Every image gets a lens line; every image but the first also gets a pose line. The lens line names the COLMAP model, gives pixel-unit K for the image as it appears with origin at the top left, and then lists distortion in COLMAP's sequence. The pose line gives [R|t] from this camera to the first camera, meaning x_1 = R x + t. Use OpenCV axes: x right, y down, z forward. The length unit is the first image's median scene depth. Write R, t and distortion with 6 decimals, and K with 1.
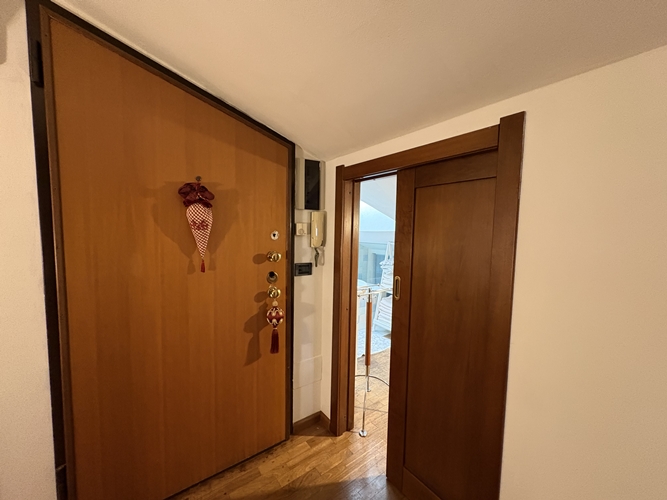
lens RADIAL K [[265.4, 0, 338.0], [0, 265.4, 249.9], [0, 0, 1]] dist [0.000240, -0.000174]
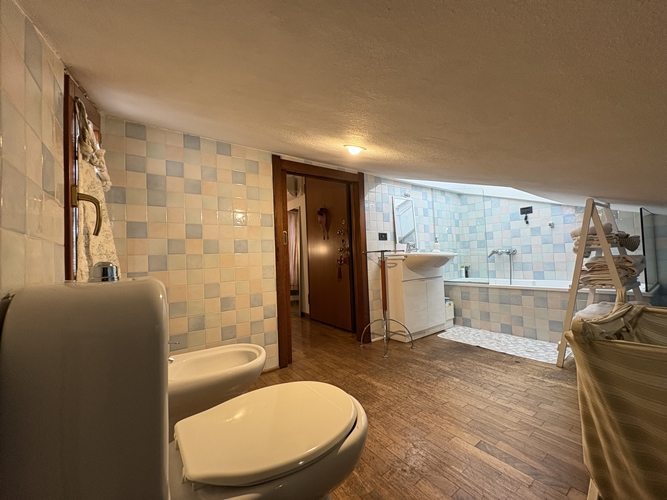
lens RADIAL K [[265.4, 0, 334.4], [0, 265.4, 250.5], [0, 0, 1]] dist [0.000240, -0.000174]
pose [[-0.033316, -0.053040, -0.998036, 0.790463], [-0.033223, 0.998098, -0.051934, 0.121667], [0.998892, 0.031428, -0.035015, 0.441150]]
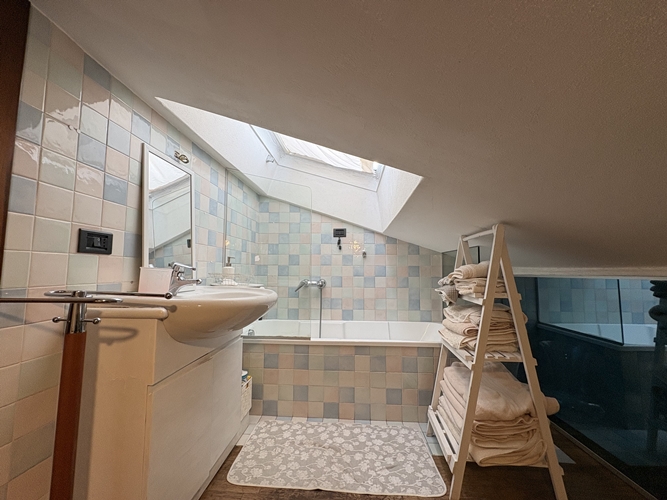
lens RADIAL K [[265.4, 0, 332.9], [0, 265.4, 252.0], [0, 0, 1]] dist [0.000240, -0.000174]
pose [[0.741217, -0.064783, -0.668132, 0.336612], [-0.039235, 0.989449, -0.139465, 0.069656], [0.670118, 0.129588, 0.730855, 0.525160]]
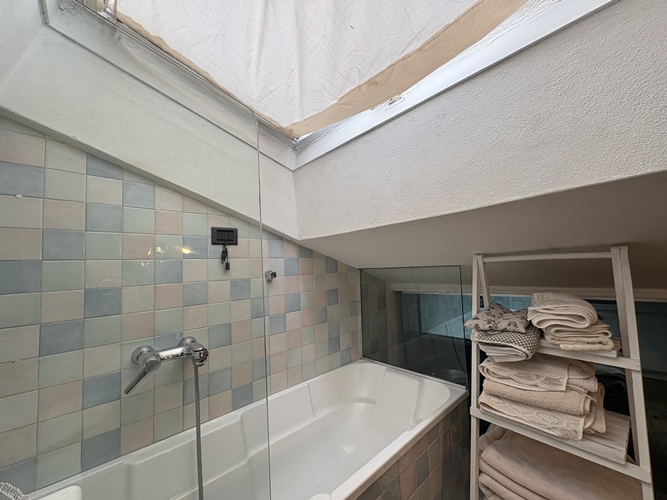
lens RADIAL K [[265.4, 0, 331.6], [0, 265.4, 251.2], [0, 0, 1]] dist [0.000240, -0.000174]
pose [[0.994857, -0.064119, 0.078415, -0.013996], [0.074301, 0.988098, -0.134694, -0.004068], [-0.068846, 0.139828, 0.987780, 0.693336]]
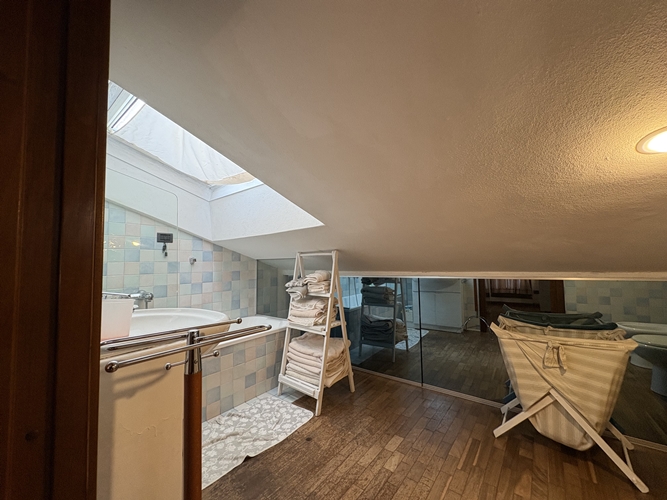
lens RADIAL K [[265.4, 0, 332.4], [0, 265.4, 251.8], [0, 0, 1]] dist [0.000240, -0.000174]
pose [[0.970988, -0.029630, 0.237286, 0.117720], [0.057472, 0.992124, -0.111294, 0.048564], [-0.232120, 0.121703, 0.965043, 0.327193]]
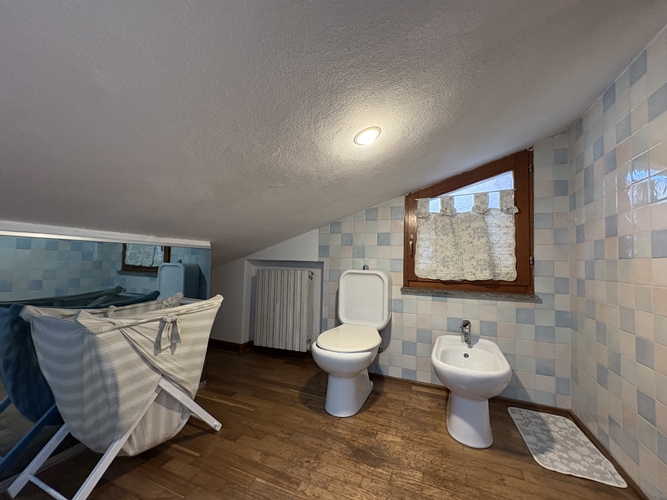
lens RADIAL K [[265.4, 0, 333.8], [0, 265.4, 250.5], [0, 0, 1]] dist [0.000240, -0.000174]
pose [[-0.493038, 0.004123, 0.869998, 0.167982], [0.027866, 0.999551, 0.011055, 0.085160], [-0.869561, 0.029694, -0.492931, 0.645034]]
